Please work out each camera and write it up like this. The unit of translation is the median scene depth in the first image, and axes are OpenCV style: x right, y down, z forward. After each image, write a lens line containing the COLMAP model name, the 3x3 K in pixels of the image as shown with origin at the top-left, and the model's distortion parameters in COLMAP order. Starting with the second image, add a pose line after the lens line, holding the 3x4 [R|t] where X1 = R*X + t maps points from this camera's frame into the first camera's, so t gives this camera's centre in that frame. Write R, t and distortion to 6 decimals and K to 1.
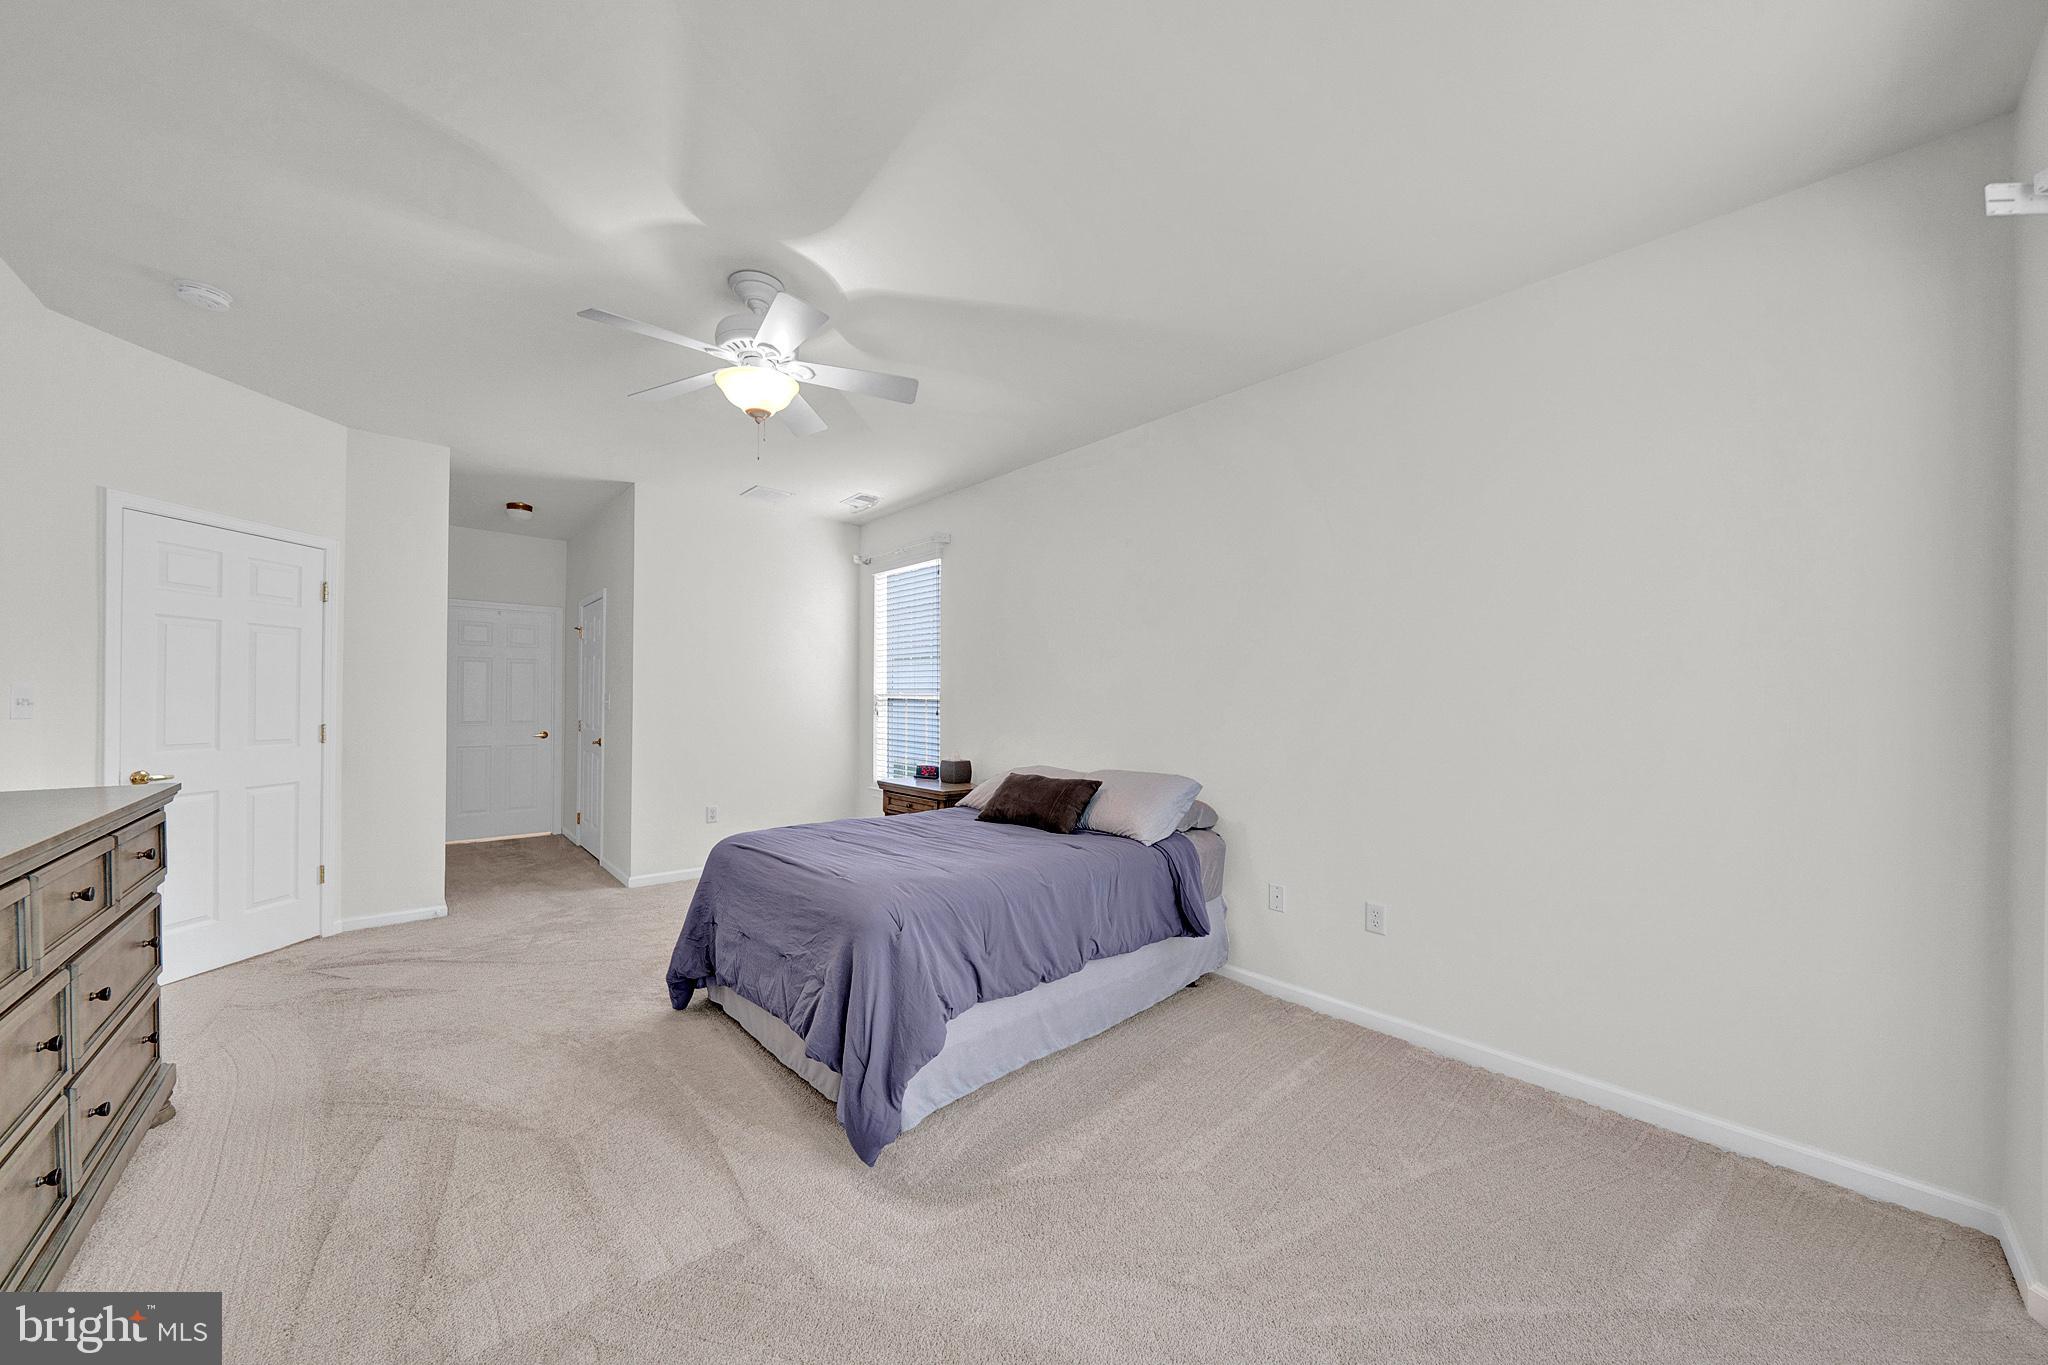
lens RADIAL K [[714.0, 0, 999.5], [0, 714.0, 698.0], [0, 0, 1]] dist [0.000053, -0.000052]
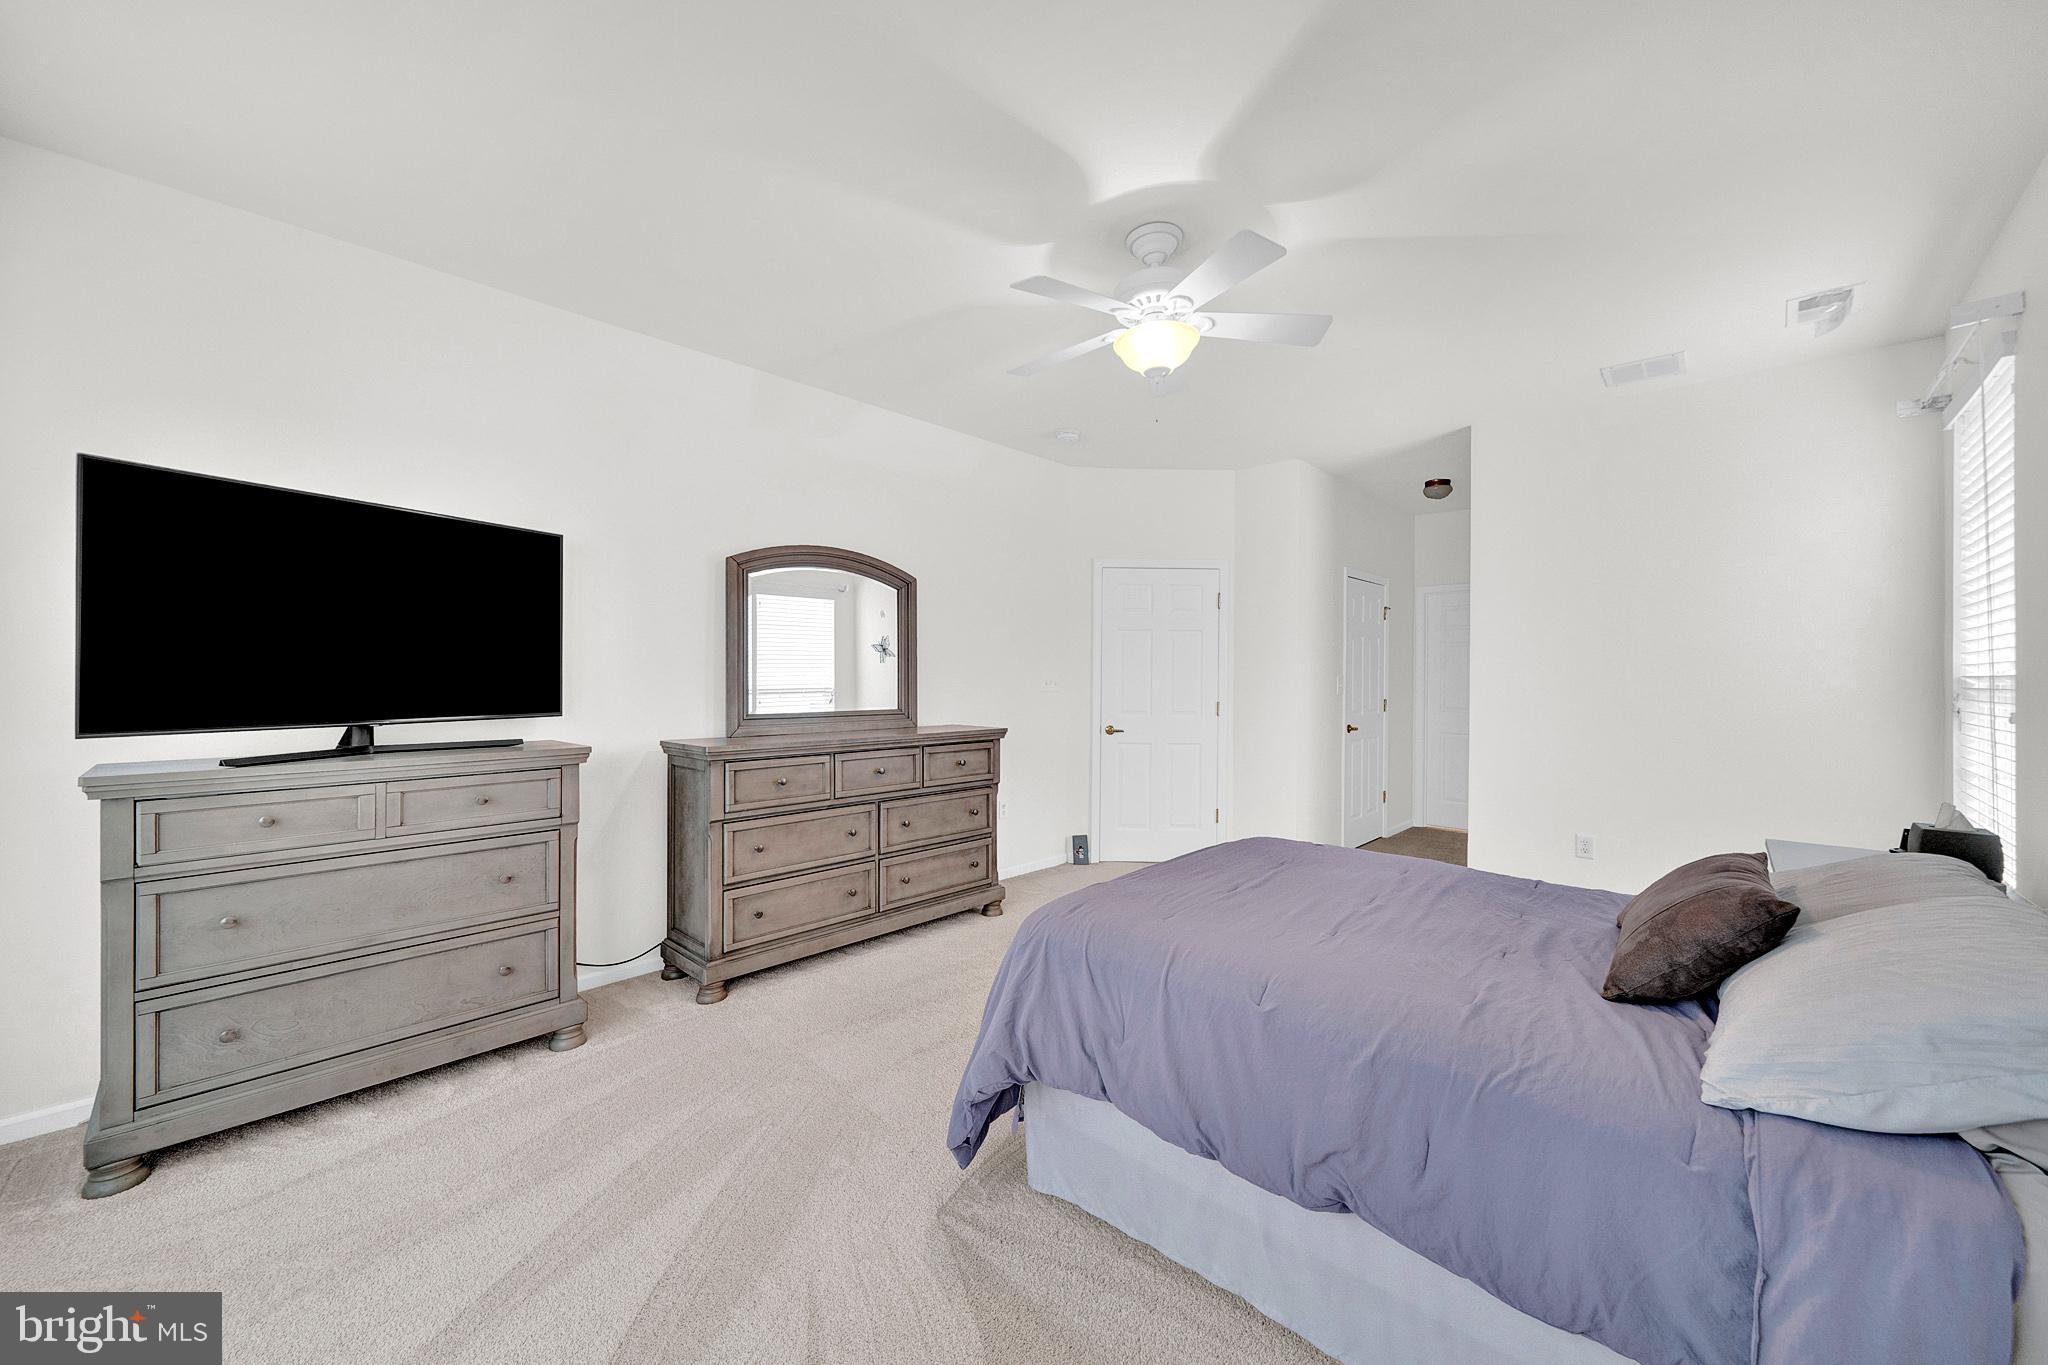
lens RADIAL K [[771.9, 0, 991.1], [0, 771.9, 674.0], [0, 0, 1]] dist [-0.000553, -0.000034]
pose [[0.080390, -0.007371, -0.996736, 0.553347], [-0.001888, 0.999970, -0.007547, -0.001675], [0.996762, 0.002489, 0.080374, 0.613334]]
